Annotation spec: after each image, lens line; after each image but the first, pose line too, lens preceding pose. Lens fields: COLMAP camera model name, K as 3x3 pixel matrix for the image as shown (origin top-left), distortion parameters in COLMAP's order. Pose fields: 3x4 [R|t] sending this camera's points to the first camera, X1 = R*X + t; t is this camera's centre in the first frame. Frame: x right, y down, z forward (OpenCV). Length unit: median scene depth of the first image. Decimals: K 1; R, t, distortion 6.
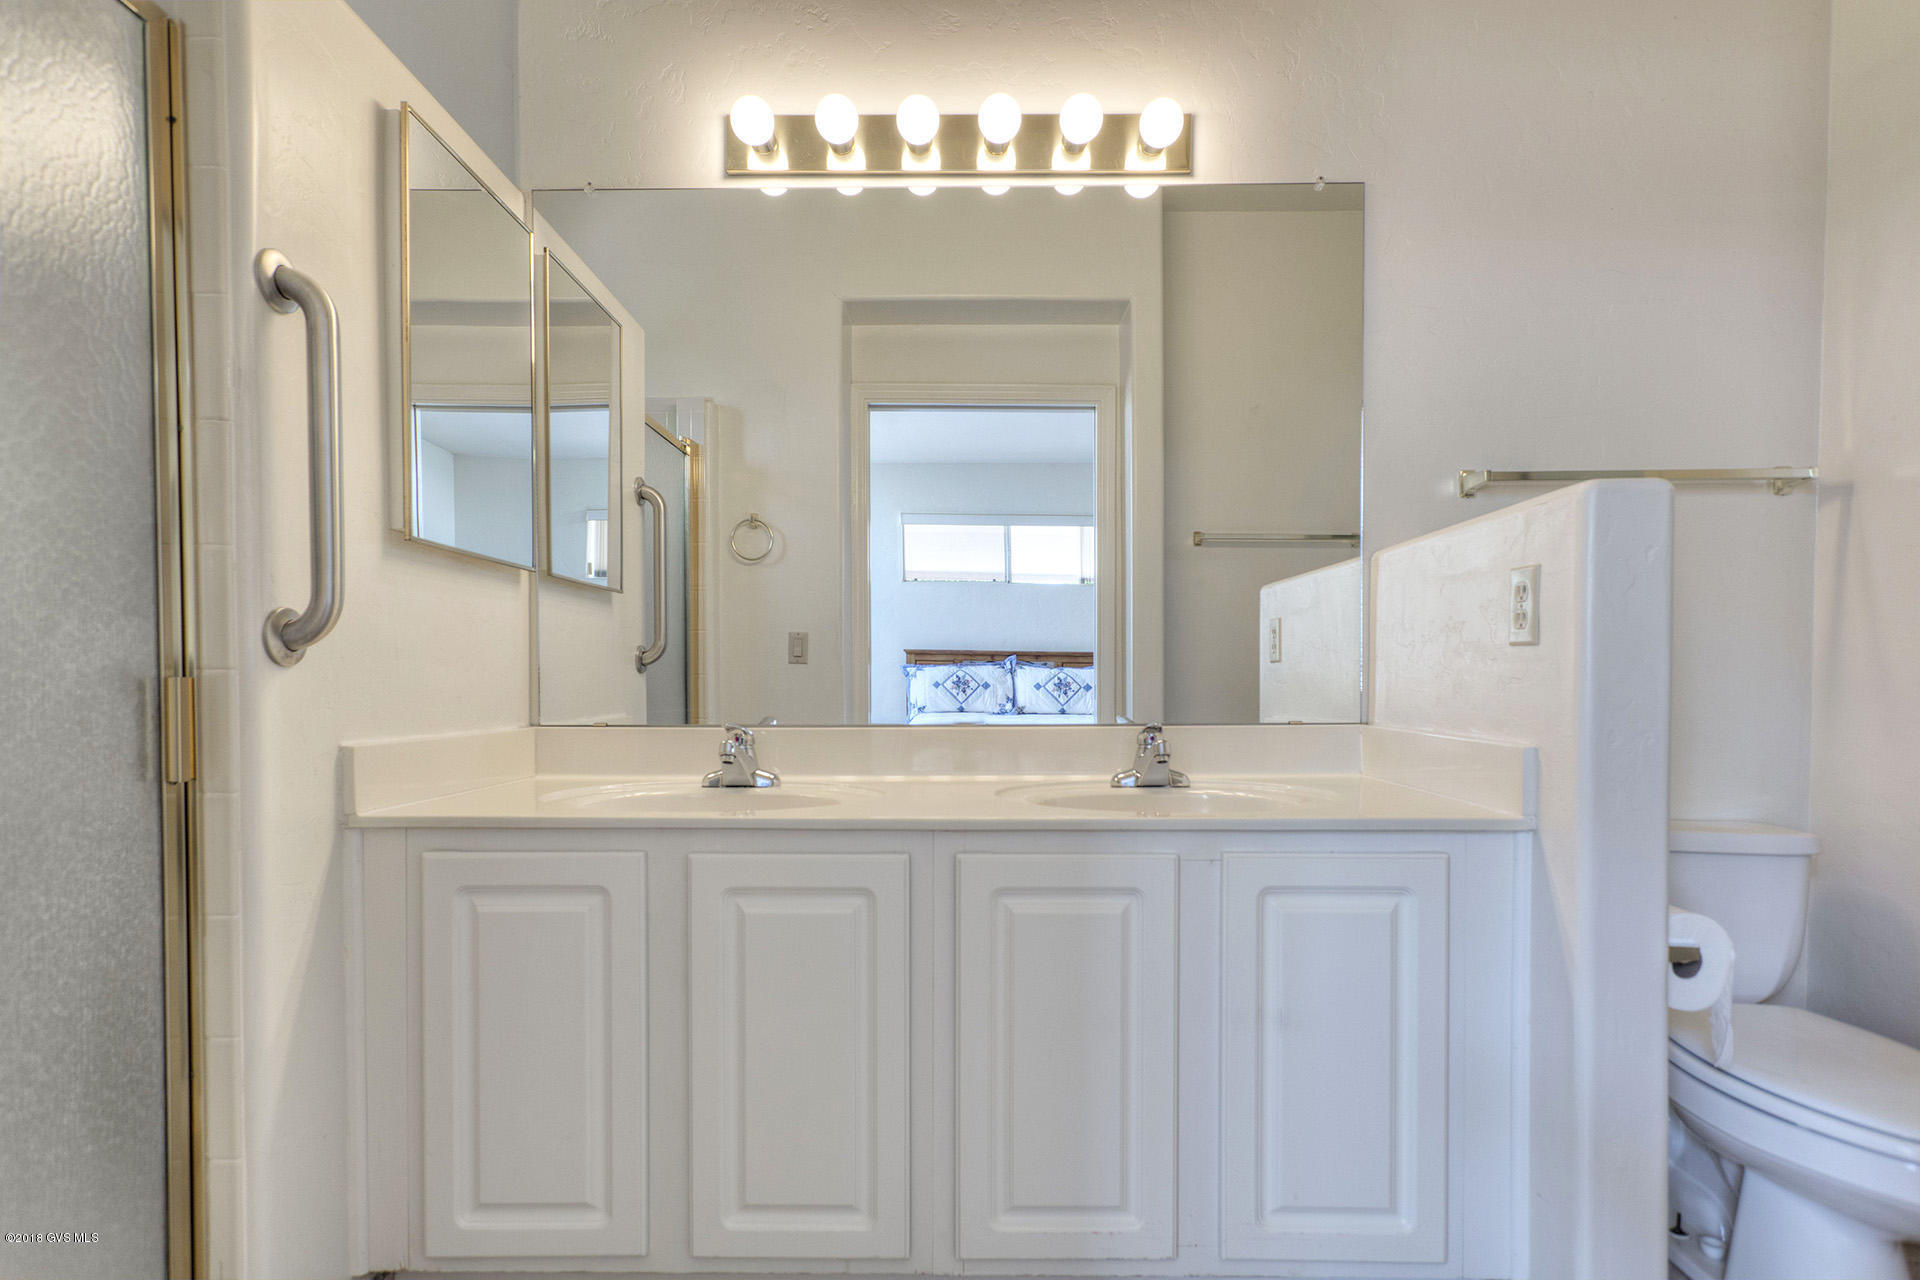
lens RADIAL K [[928.9, 0, 962.4], [0, 928.9, 632.8], [0, 0, 1]] dist [0.000145, -0.000071]
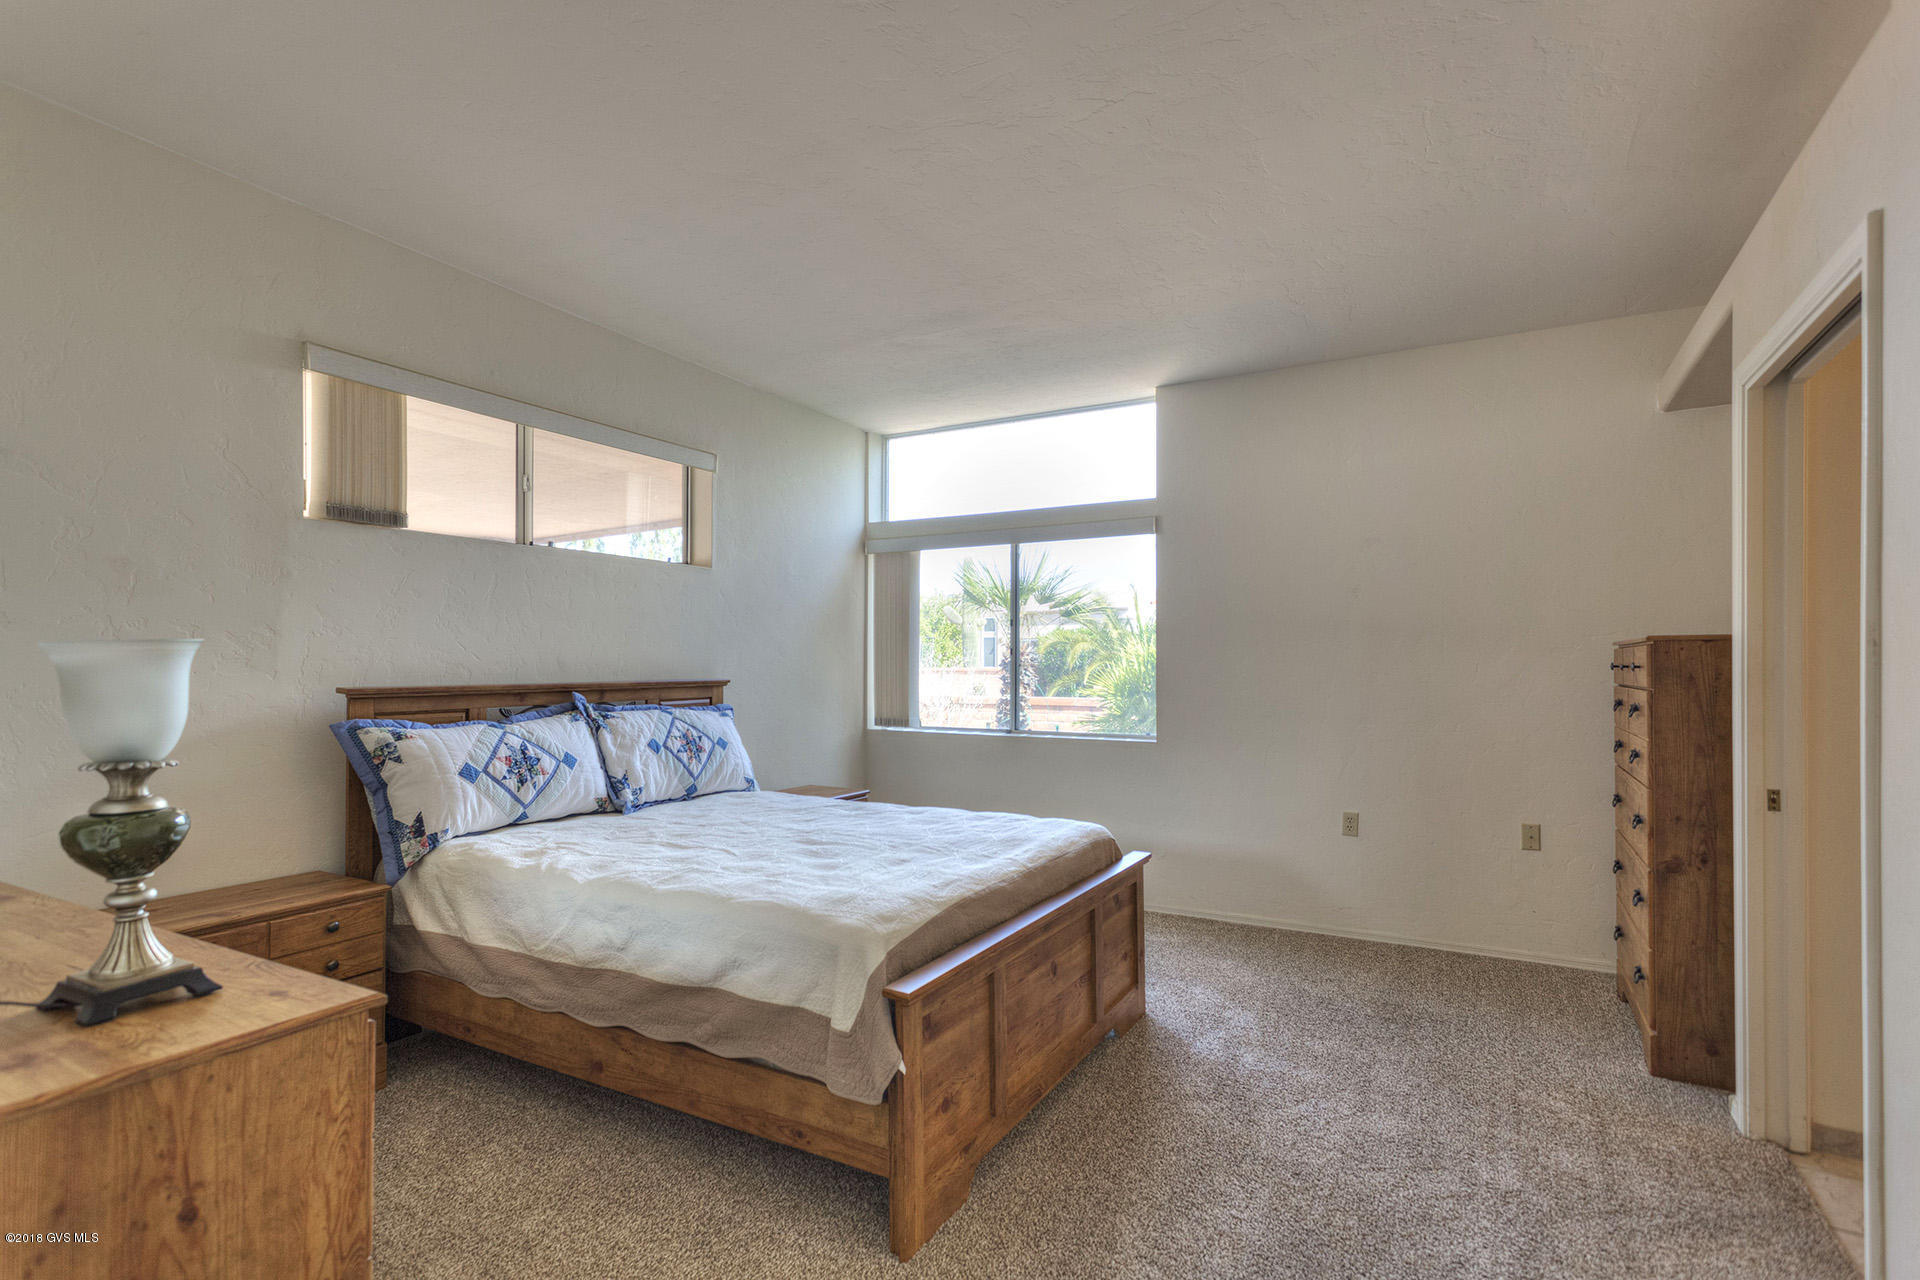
lens RADIAL K [[928.9, 0, 962.4], [0, 928.9, 632.8], [0, 0, 1]] dist [0.000145, -0.000071]
pose [[0.485267, 0.007231, 0.874336, -0.287813], [0.008483, 0.999880, -0.012978, 0.000025], [-0.874325, 0.013715, 0.485147, 0.591483]]
